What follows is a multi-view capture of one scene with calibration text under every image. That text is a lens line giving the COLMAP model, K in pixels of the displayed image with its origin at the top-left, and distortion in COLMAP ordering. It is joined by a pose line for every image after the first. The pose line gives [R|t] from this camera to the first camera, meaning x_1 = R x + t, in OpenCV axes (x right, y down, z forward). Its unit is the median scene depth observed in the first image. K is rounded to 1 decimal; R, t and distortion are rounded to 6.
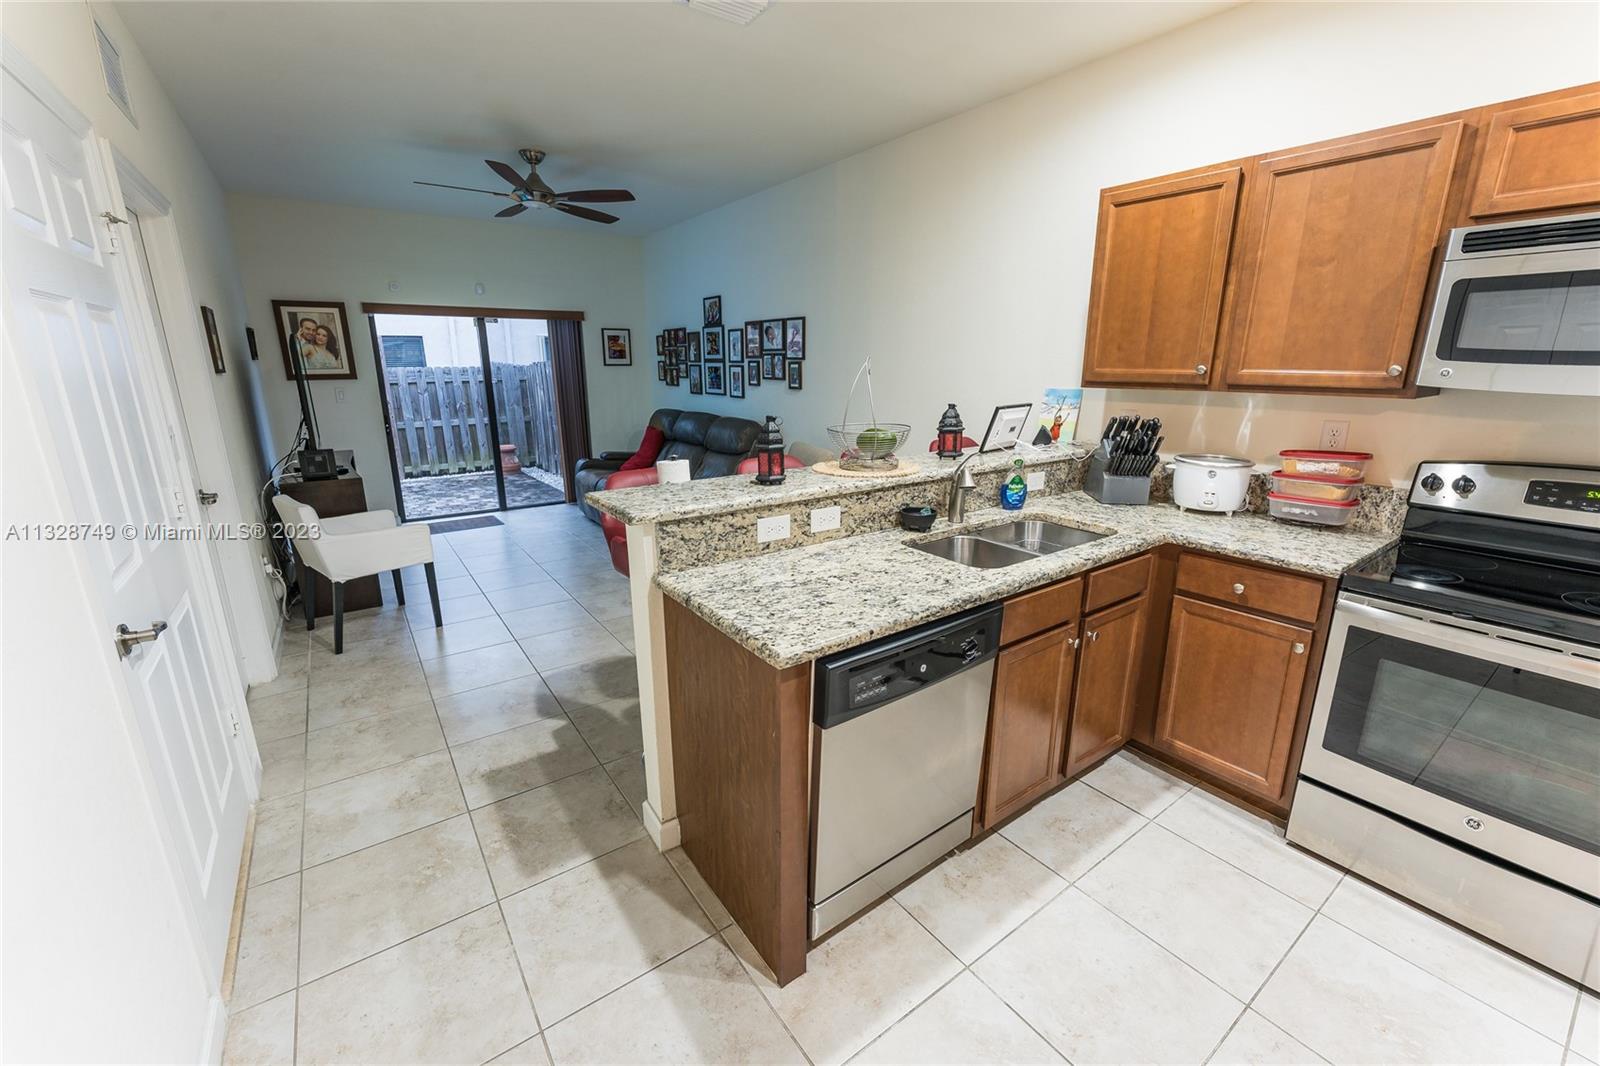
lens RADIAL K [[648.0, 0, 801.9], [0, 648.0, 530.7], [0, 0, 1]] dist [-0.004776, 0.000523]
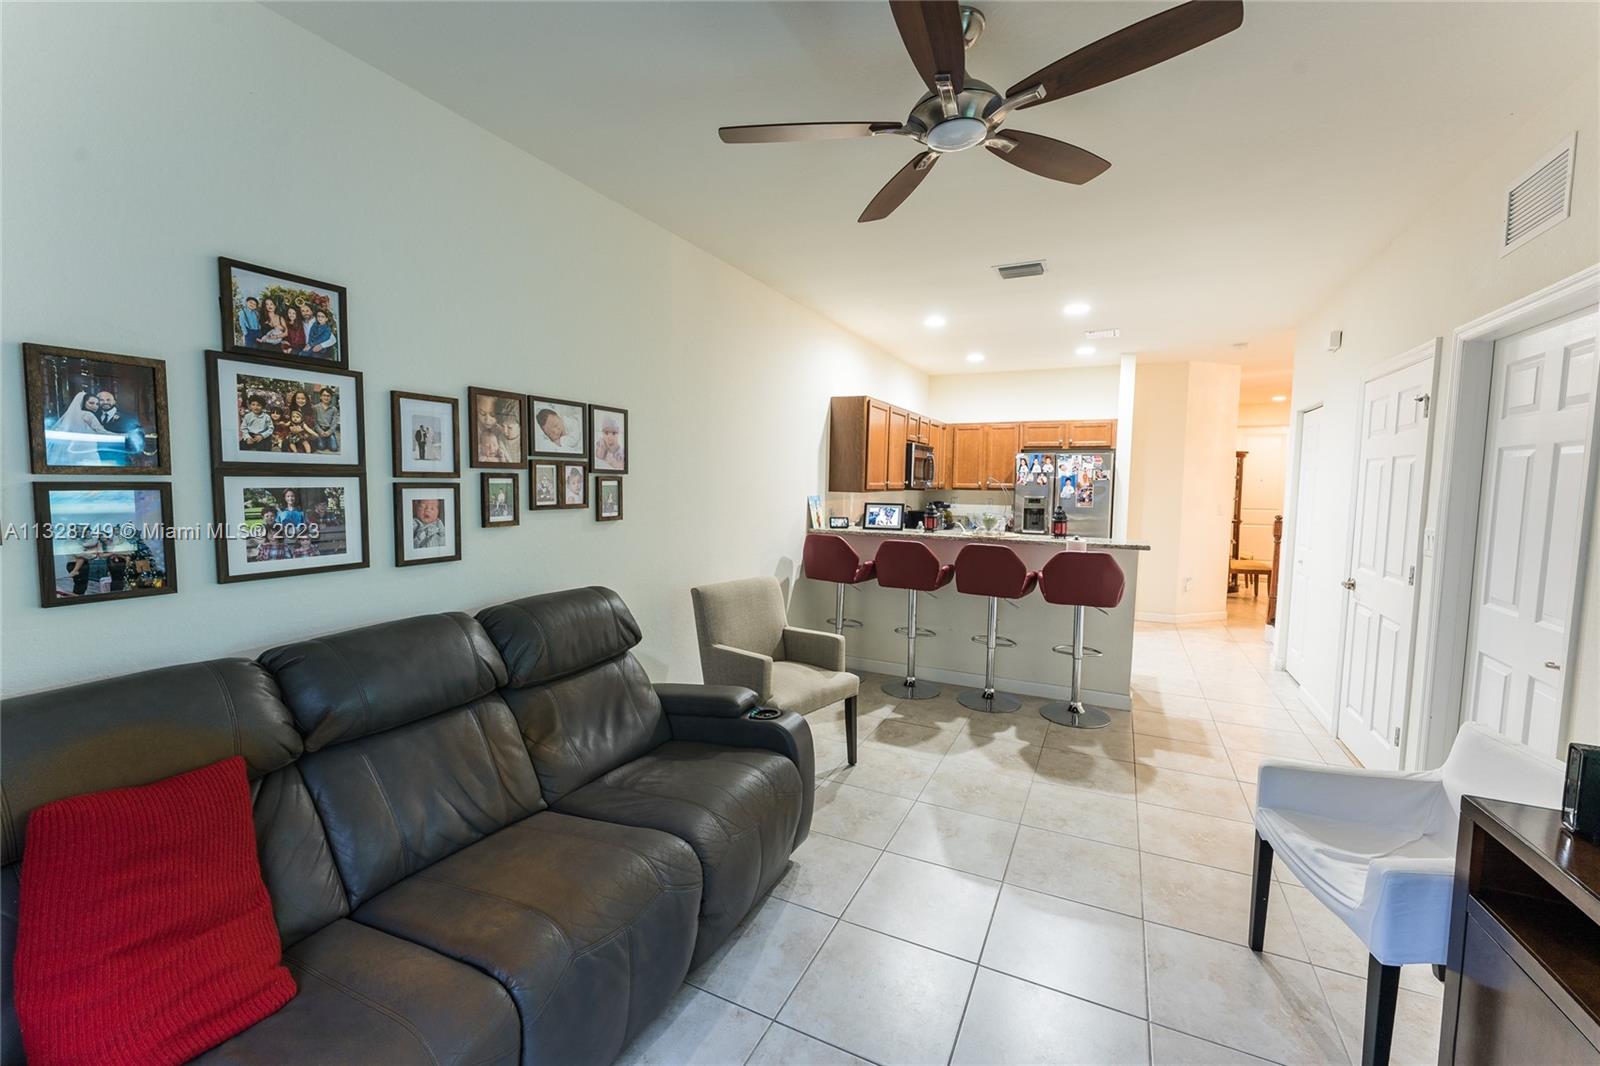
lens RADIAL K [[648.0, 0, 794.0], [0, 648.0, 530.2], [0, 0, 1]] dist [-0.004776, 0.000523]
pose [[-0.464671, -0.073427, 0.882434, -1.289333], [0.214383, 0.957578, 0.192570, -0.590255], [-0.859139, 0.278661, -0.429217, 2.271287]]
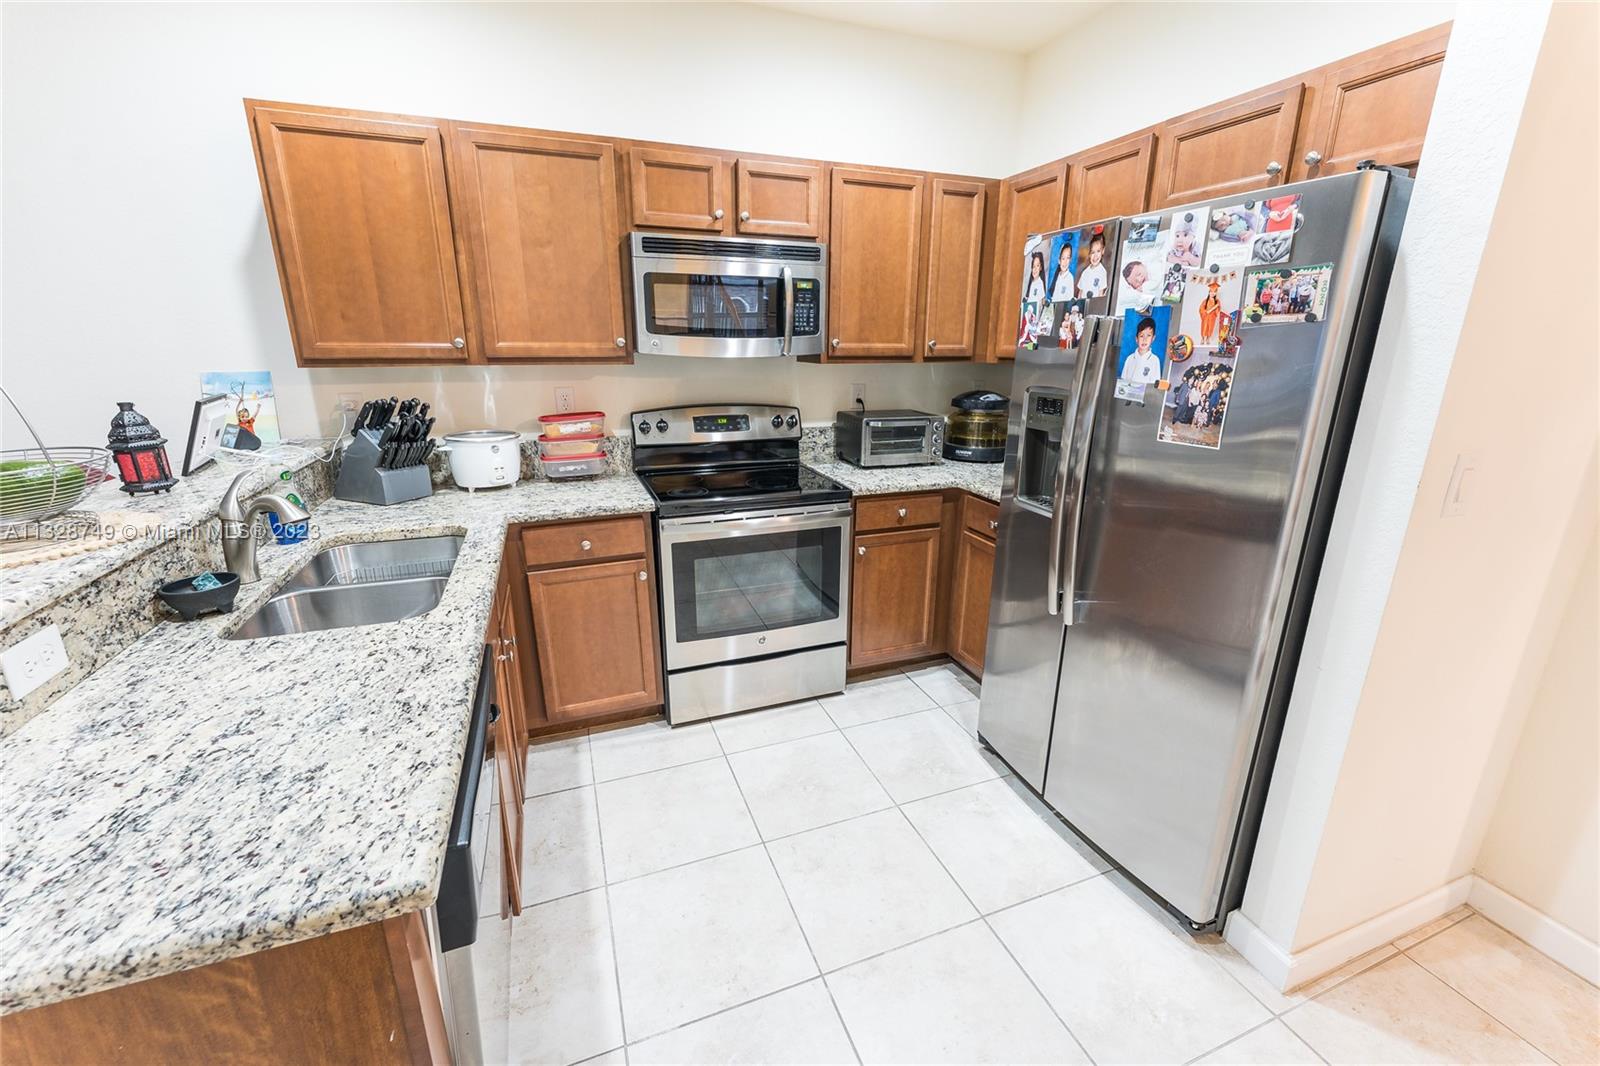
lens RADIAL K [[648.0, 0, 798.0], [0, 648.0, 530.3], [0, 0, 1]] dist [-0.004776, 0.000523]
pose [[0.260379, -0.267996, 0.927567, -0.197577], [0.241242, 0.948292, 0.206265, -0.061145], [-0.934883, 0.170061, 0.311567, 0.273717]]
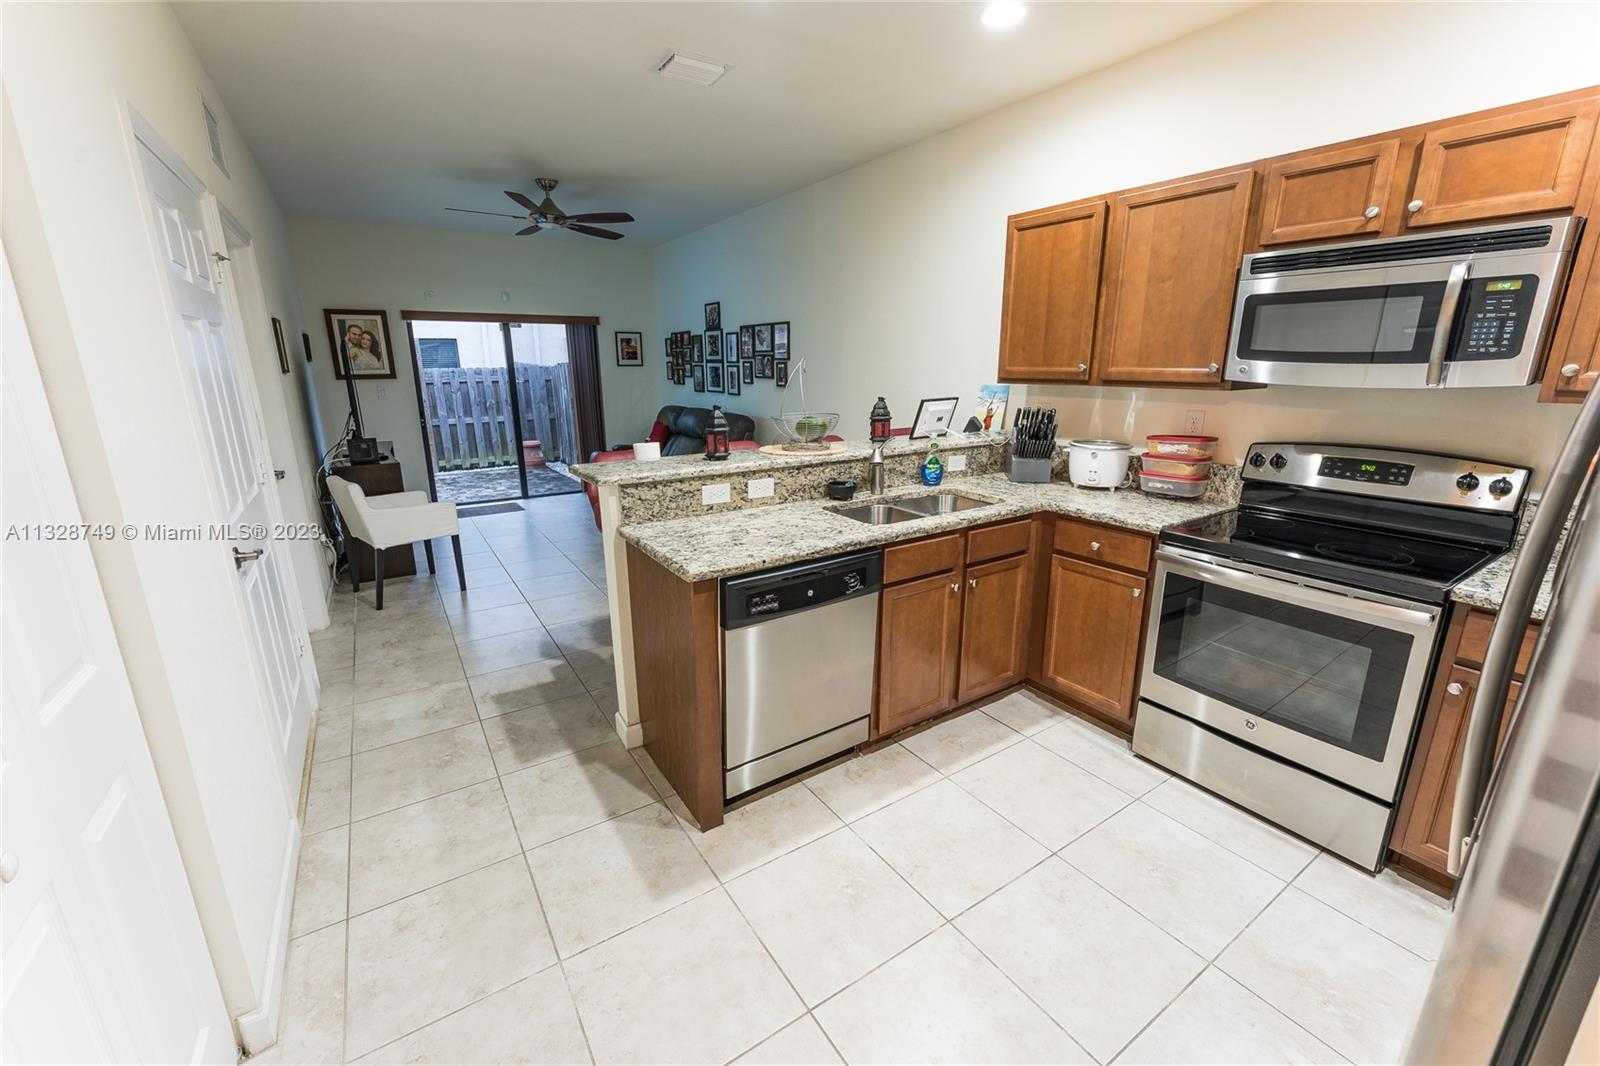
lens RADIAL K [[648.0, 0, 801.4], [0, 648.0, 530.6], [0, 0, 1]] dist [-0.004776, 0.000523]
pose [[0.999097, 0.008054, -0.041729, 0.144458], [-0.008072, 0.999967, -0.000260, 0.054792], [0.041725, 0.000596, 0.999129, -0.210843]]
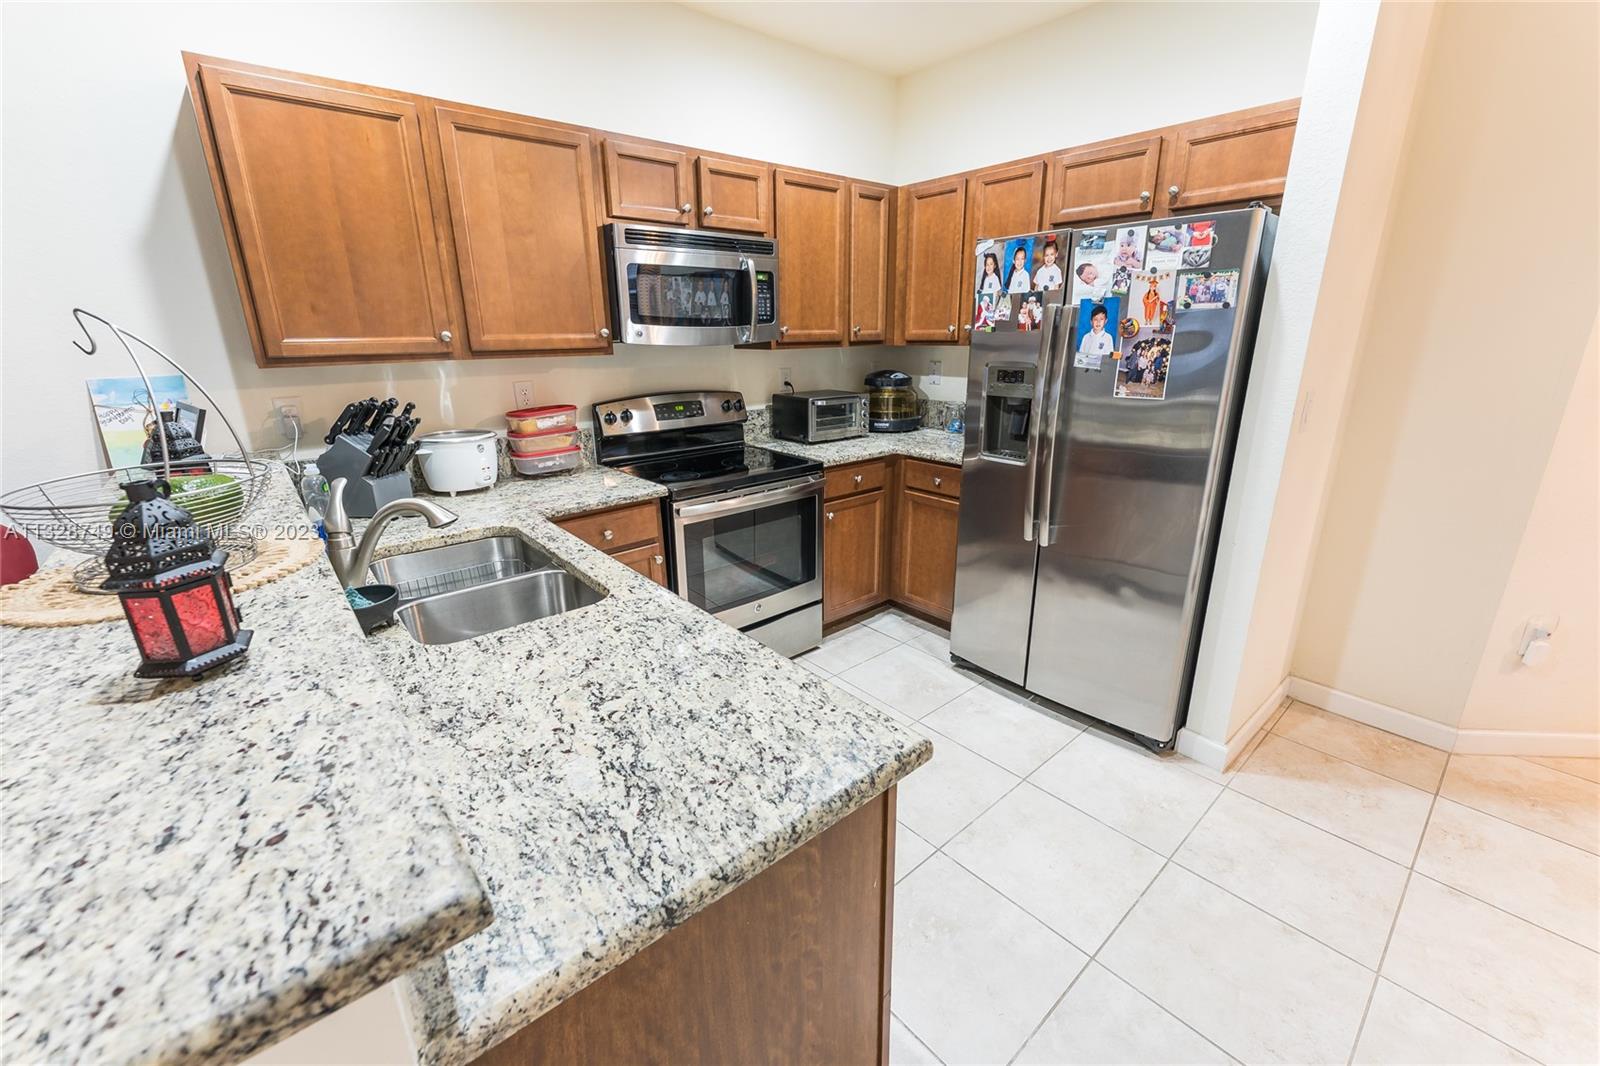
lens RADIAL K [[648.0, 0, 797.9], [0, 648.0, 530.1], [0, 0, 1]] dist [-0.004776, 0.000523]
pose [[-0.081715, -0.292652, 0.952721, -0.332538], [0.265731, 0.914917, 0.303831, -0.140063], [-0.960578, 0.277995, 0.003005, 0.579426]]
